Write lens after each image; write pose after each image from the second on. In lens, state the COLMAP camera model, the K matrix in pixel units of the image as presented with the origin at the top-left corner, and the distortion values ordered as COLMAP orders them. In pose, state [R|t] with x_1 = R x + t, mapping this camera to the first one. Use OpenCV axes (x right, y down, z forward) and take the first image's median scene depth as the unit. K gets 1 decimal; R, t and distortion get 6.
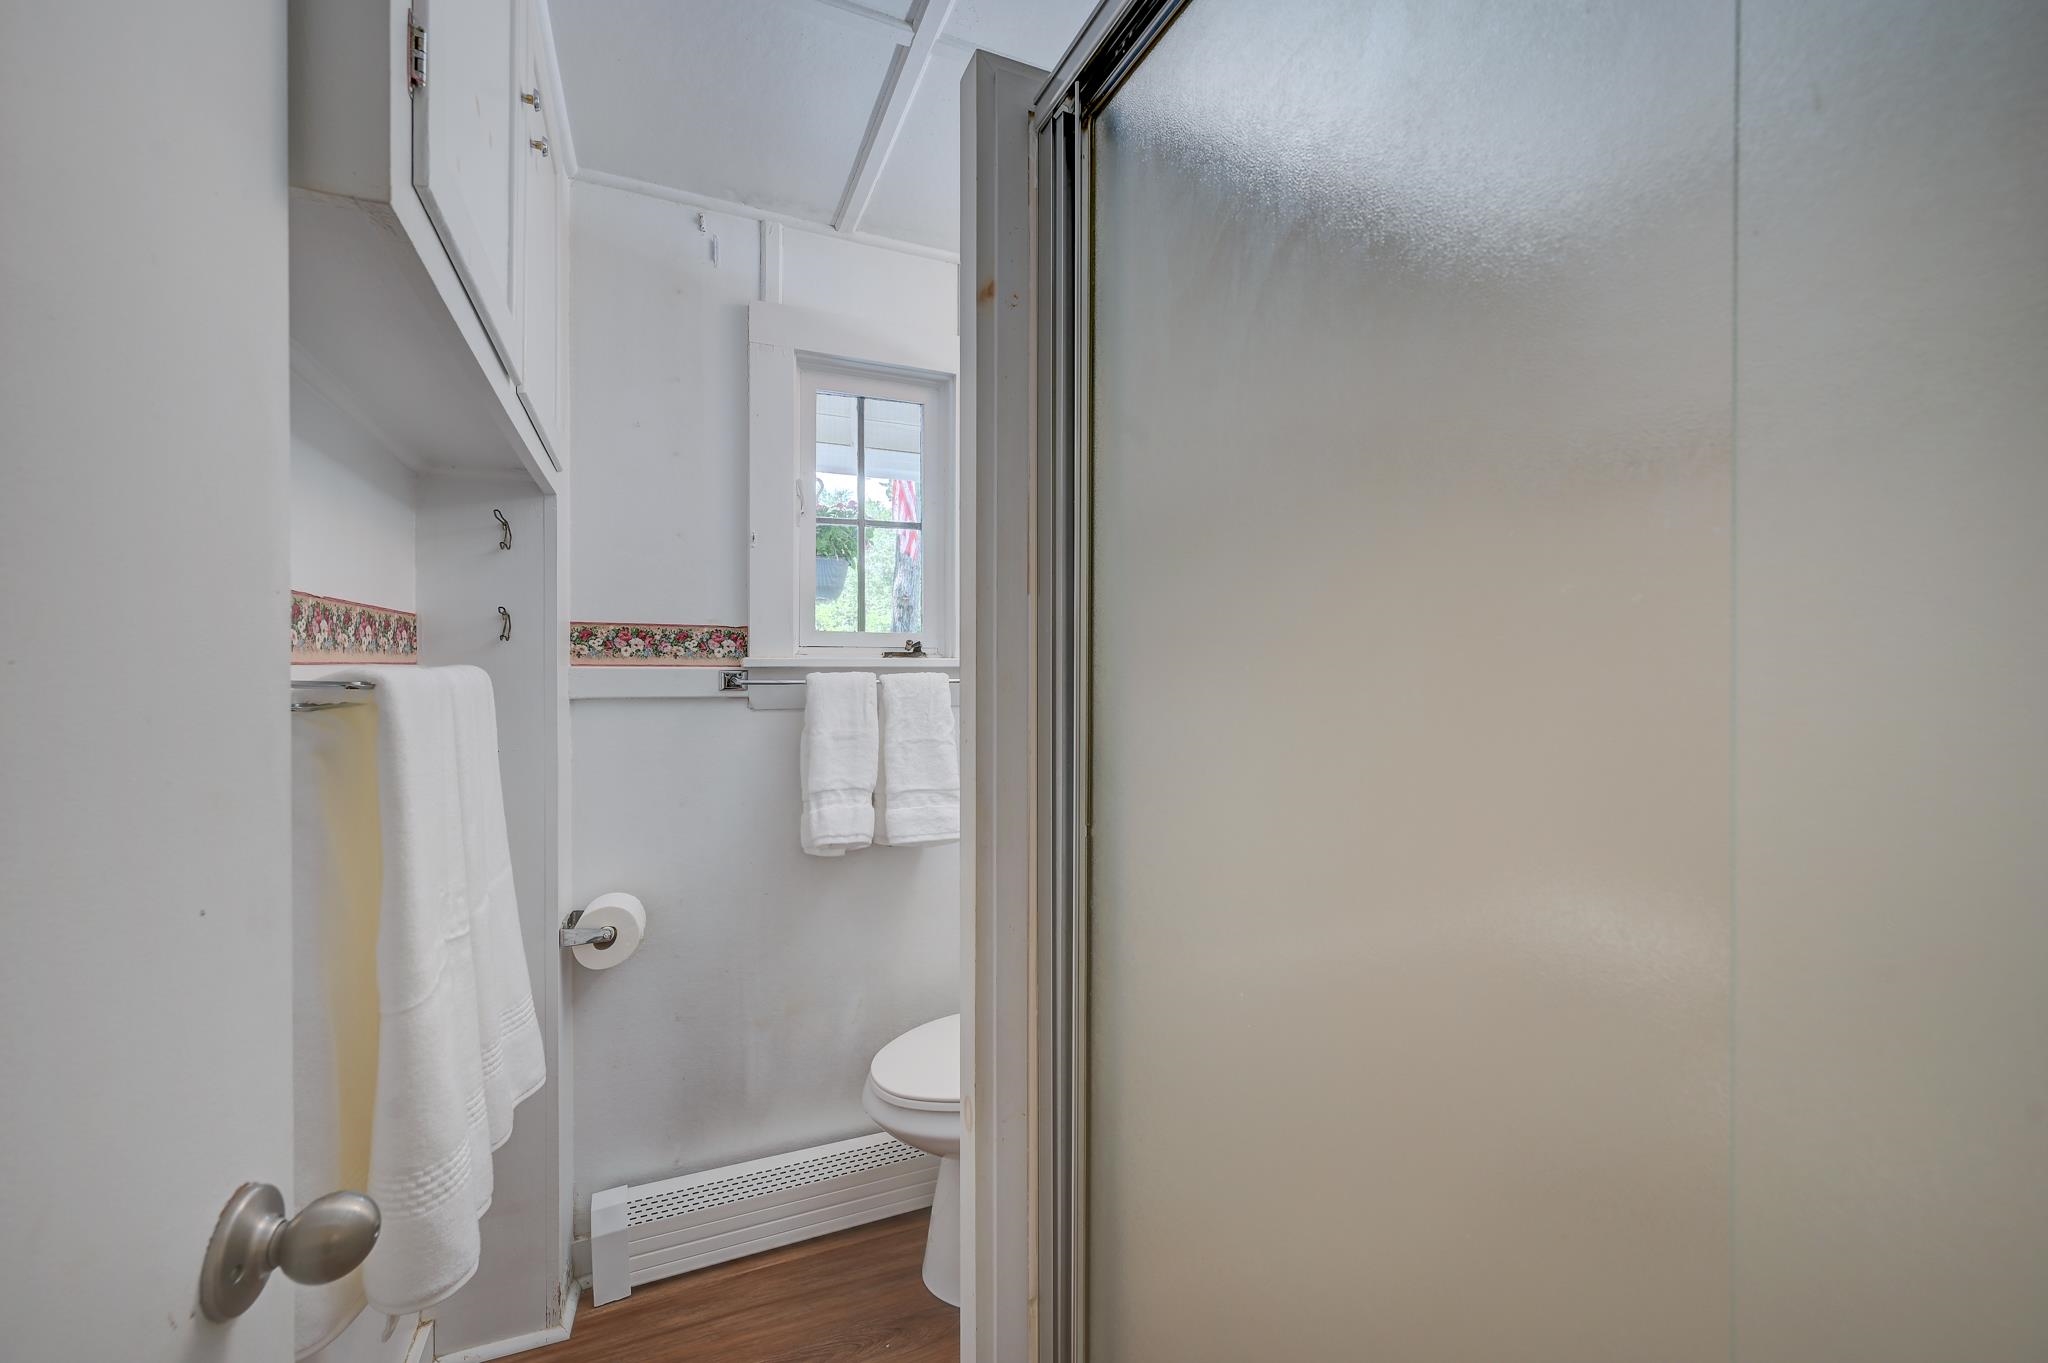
lens RADIAL K [[882.6, 0, 1024.0], [0, 882.6, 681.5], [0, 0, 1]] dist [0.000934, 0.000045]
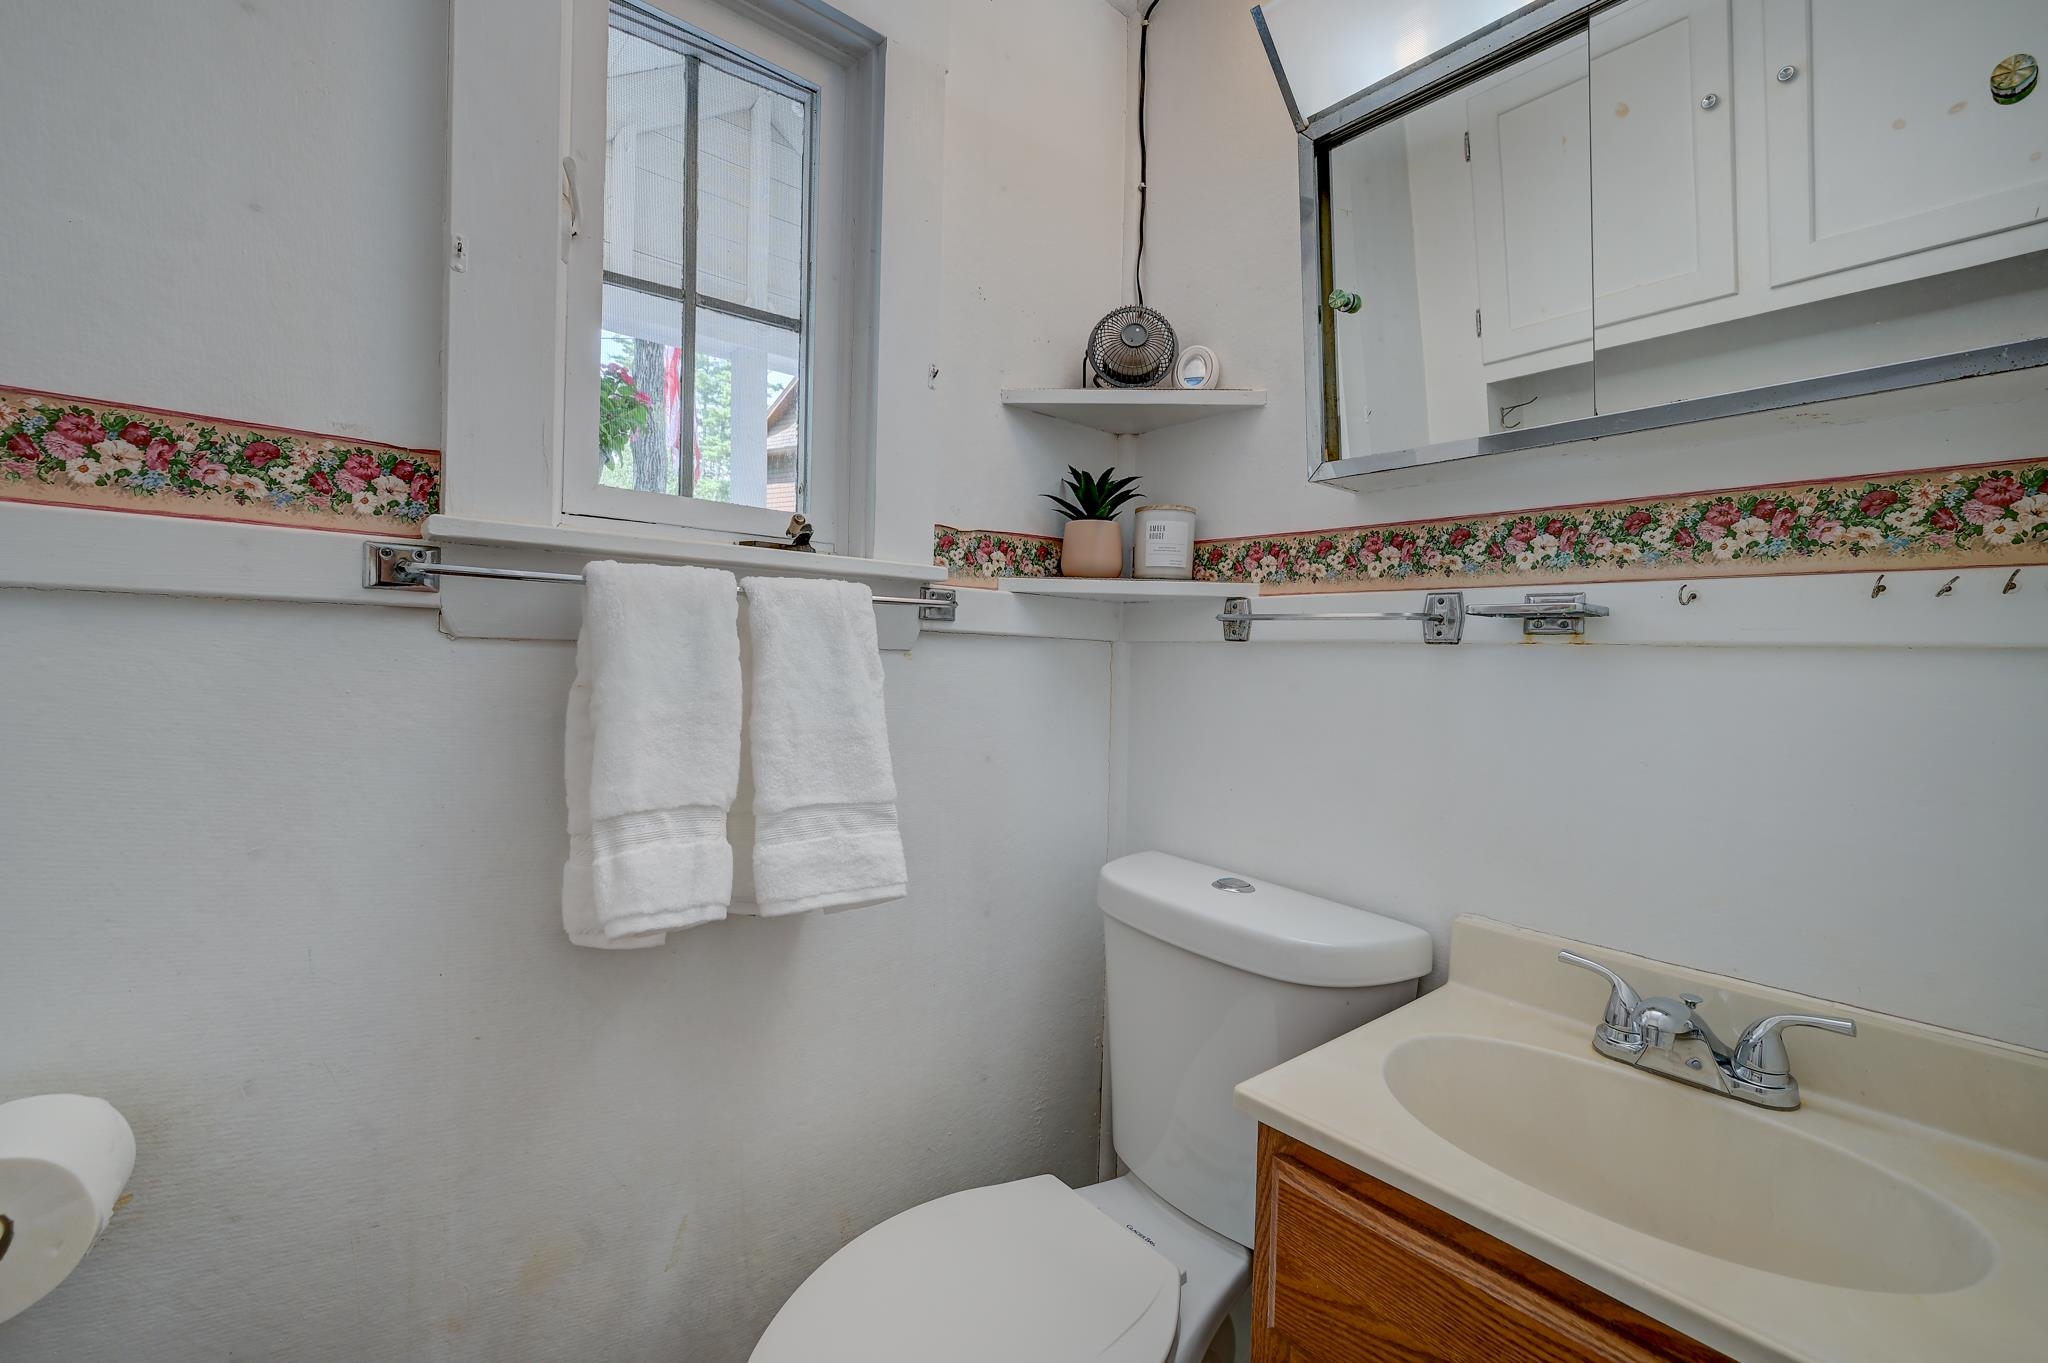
lens RADIAL K [[882.6, 0, 1024.0], [0, 882.6, 681.5], [0, 0, 1]] dist [0.000934, 0.000045]
pose [[0.955340, 0.018772, 0.294911, -0.161027], [-0.022749, 0.999691, 0.010061, 0.044158], [-0.294631, -0.016320, 0.955472, 0.484758]]
